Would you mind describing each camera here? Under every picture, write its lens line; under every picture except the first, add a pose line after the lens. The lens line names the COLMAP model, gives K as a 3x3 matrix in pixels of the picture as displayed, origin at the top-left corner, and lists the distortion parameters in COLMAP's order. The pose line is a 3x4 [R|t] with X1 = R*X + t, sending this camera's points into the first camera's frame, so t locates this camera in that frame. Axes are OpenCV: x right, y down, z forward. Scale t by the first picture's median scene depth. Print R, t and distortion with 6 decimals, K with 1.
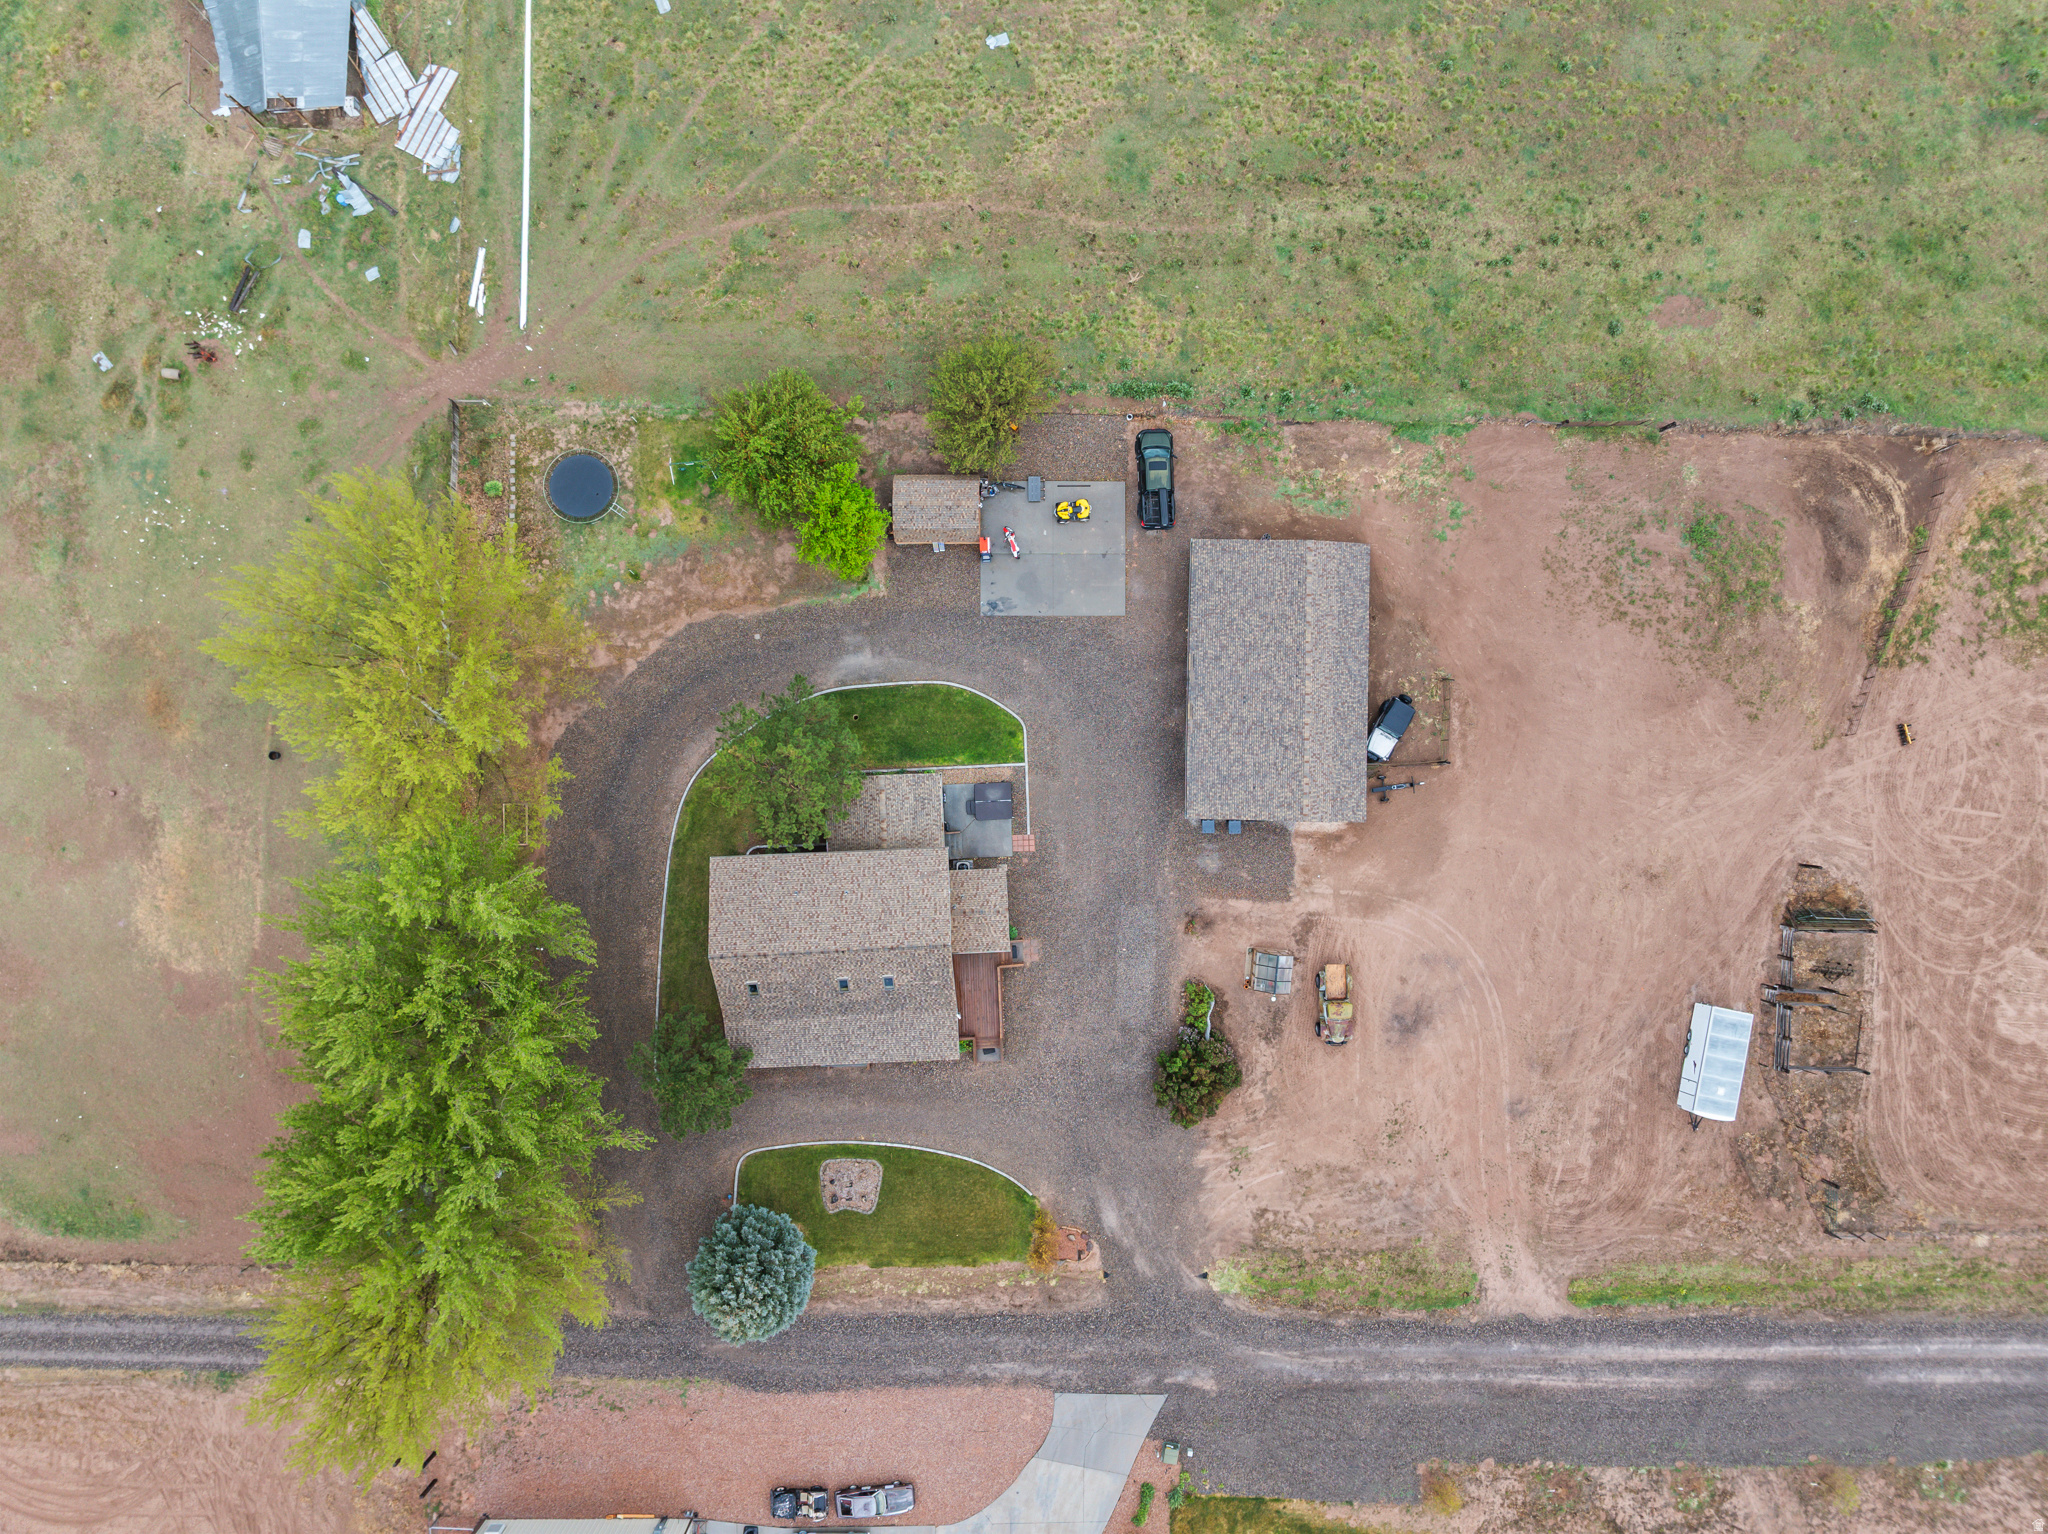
lens RADIAL K [[1440.5, 0, 1030.6], [0, 1440.5, 766.3], [0, 0, 1]] dist [-0.045704, 0.017445]
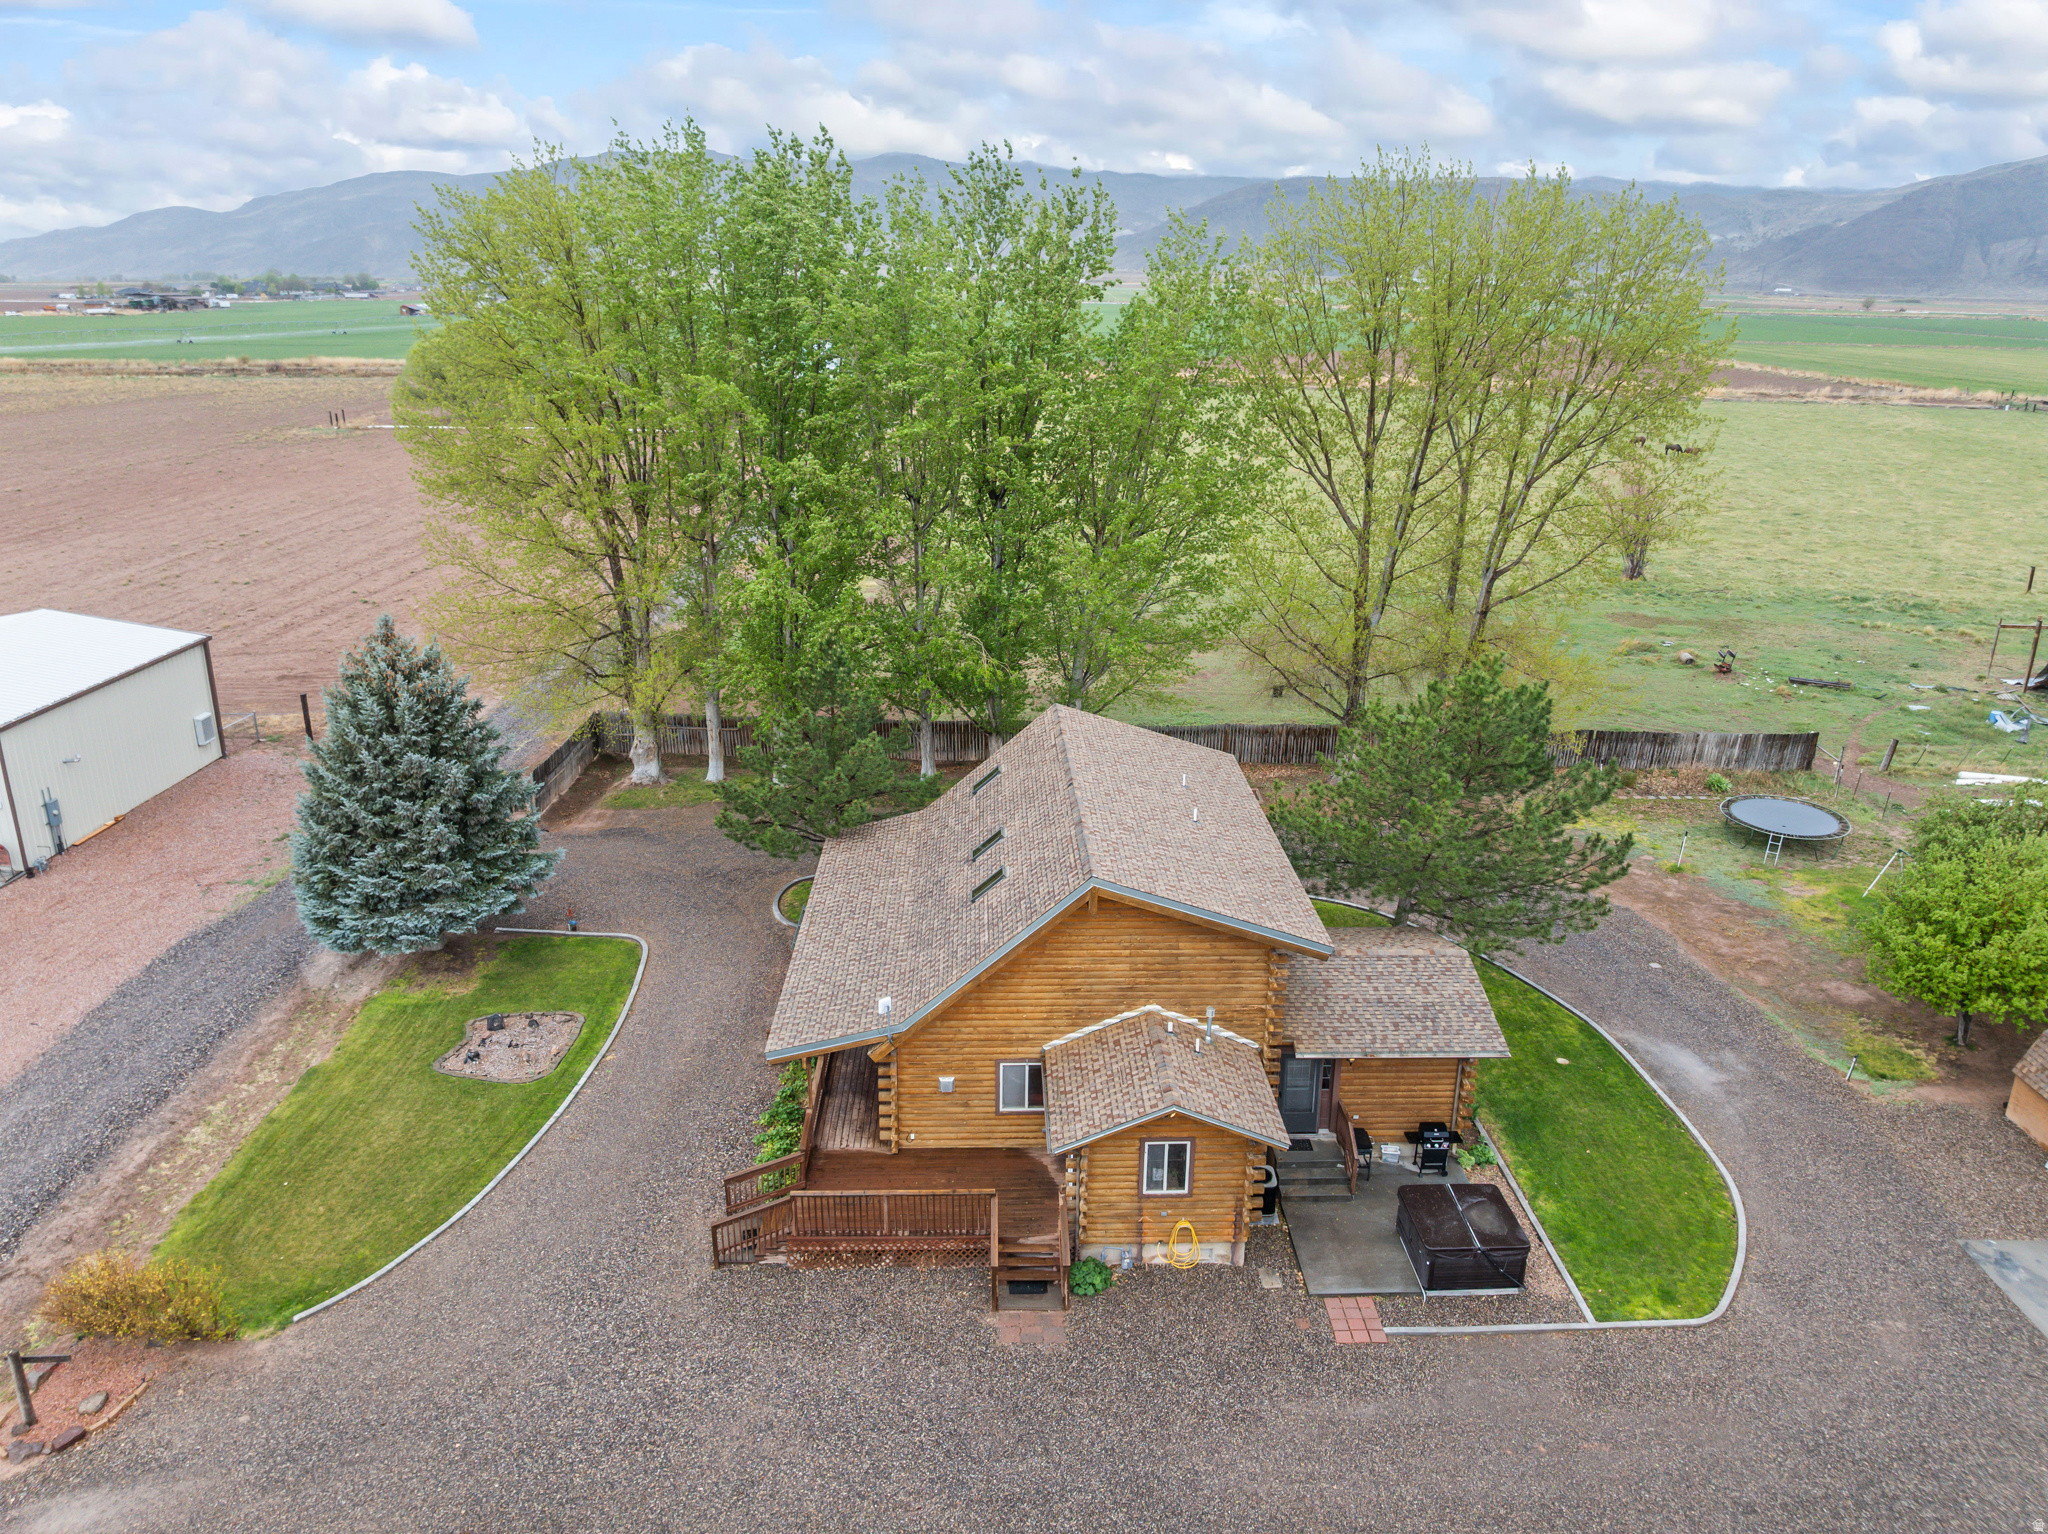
lens RADIAL K [[1440.5, 0, 1030.6], [0, 1440.5, 766.3], [0, 0, 1]] dist [-0.045704, 0.017445]
pose [[-0.010381, 0.305151, -0.952247, 0.269838], [-0.999872, 0.008391, 0.013589, 0.122181], [0.012137, 0.952267, 0.305025, 0.775374]]
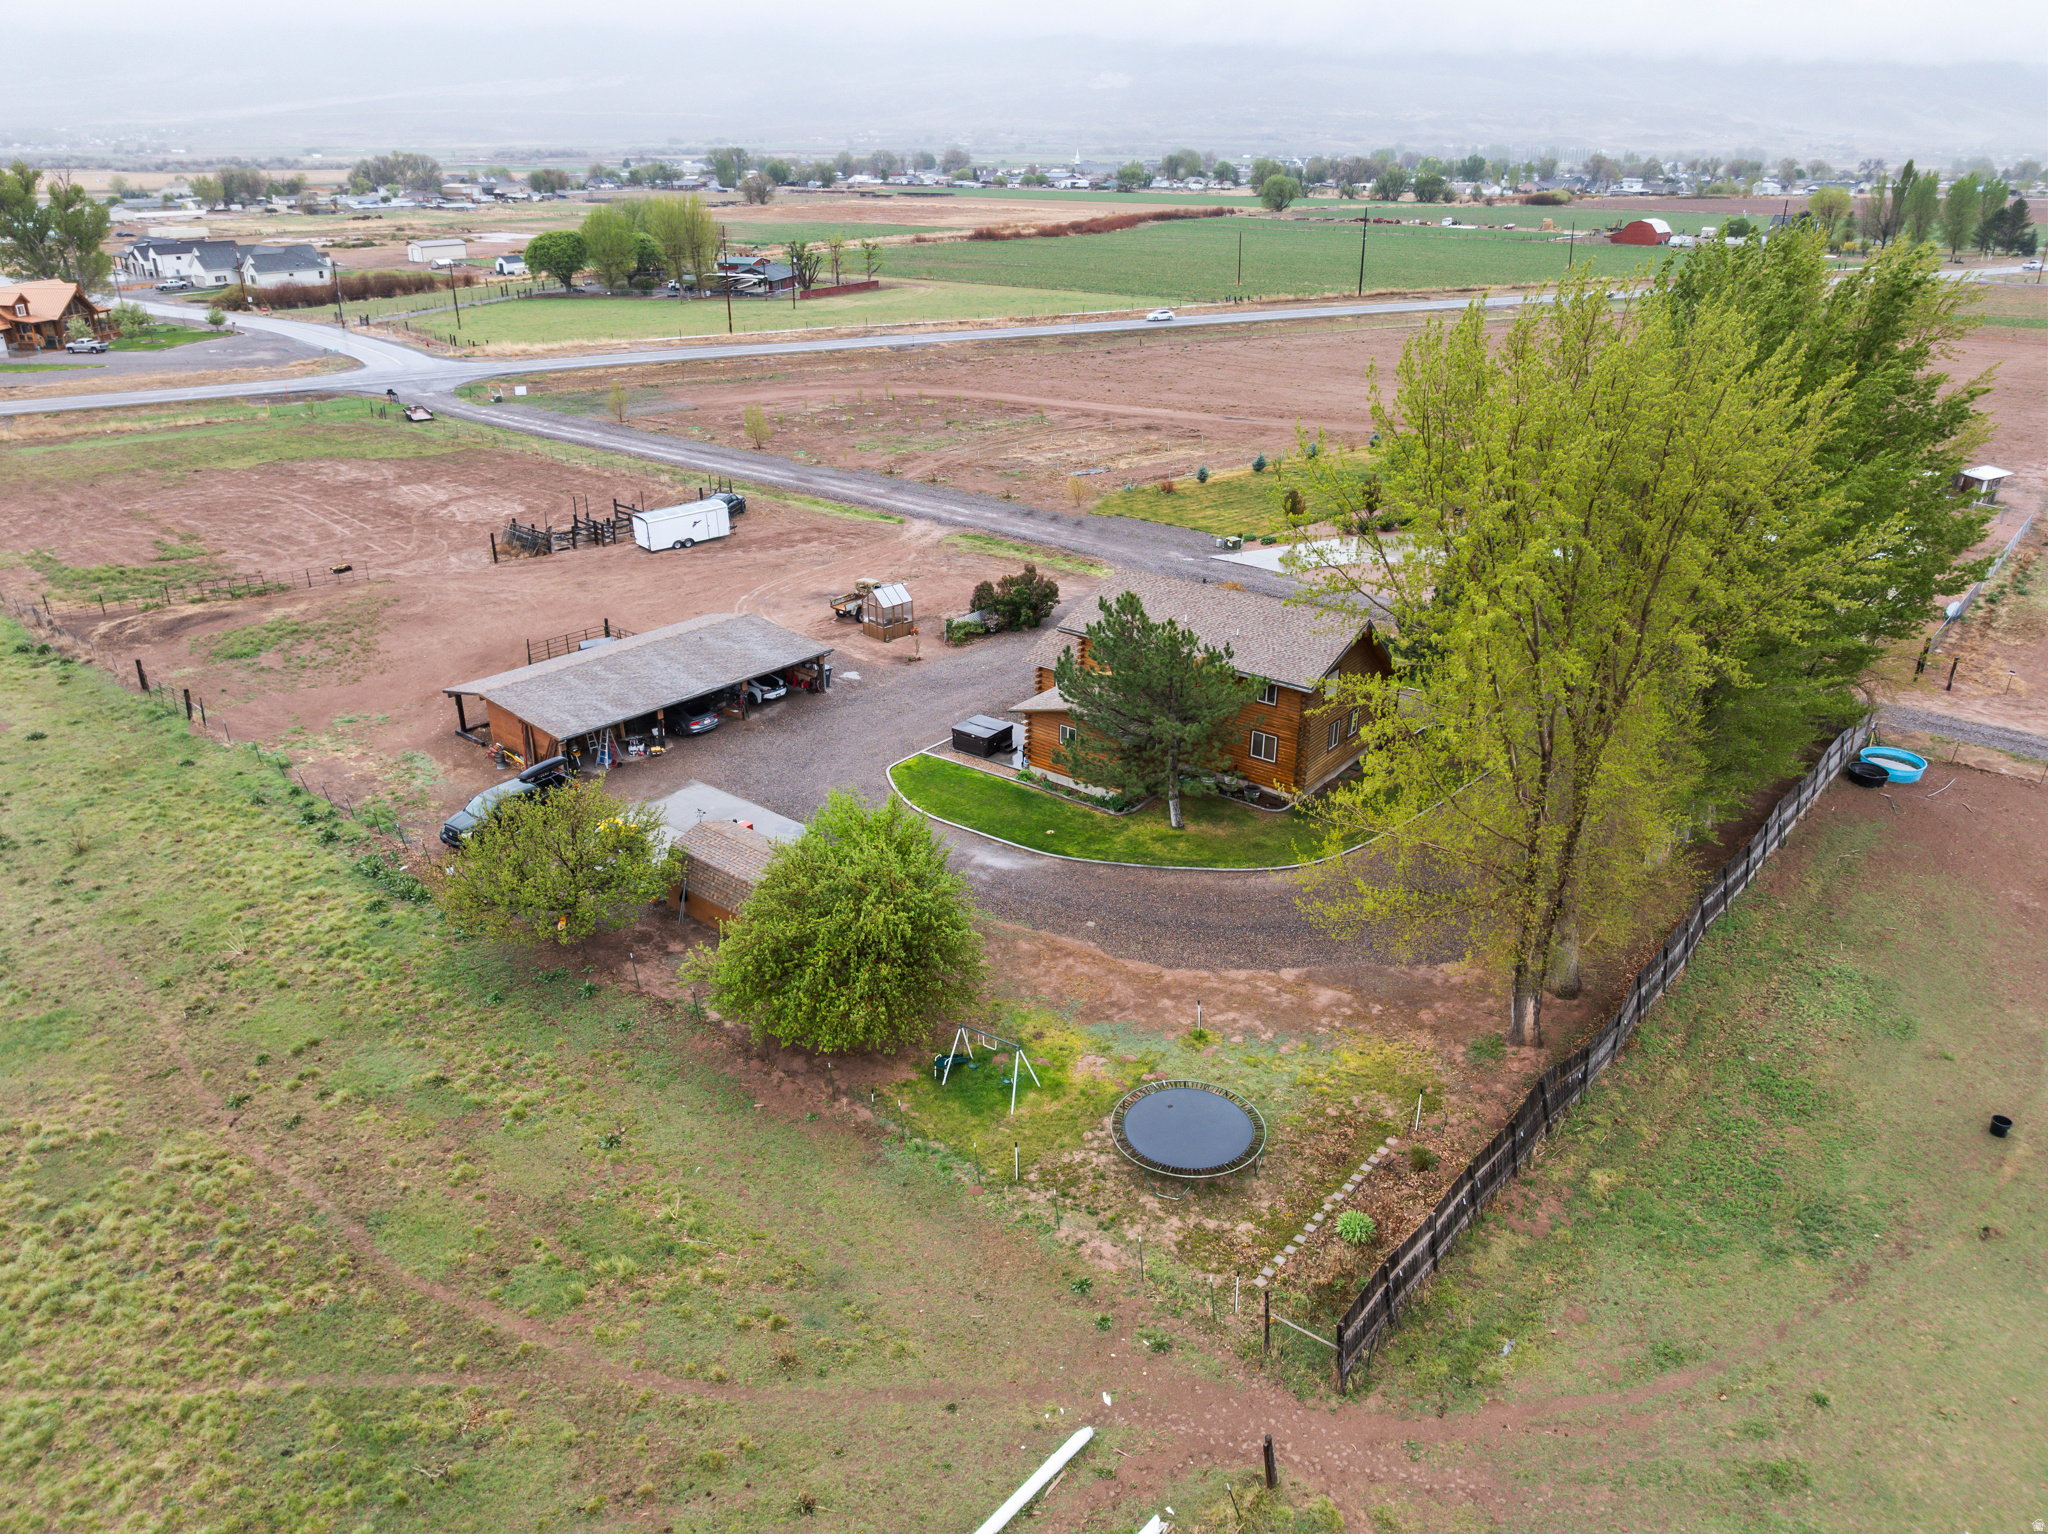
lens RADIAL K [[1440.5, 0, 1030.6], [0, 1440.5, 766.3], [0, 0, 1]] dist [-0.045704, 0.017445]
pose [[-0.768062, -0.275786, 0.577948, -0.513272], [0.639697, -0.288886, 0.712273, -0.533874], [-0.029474, 0.916781, 0.398301, 0.686145]]
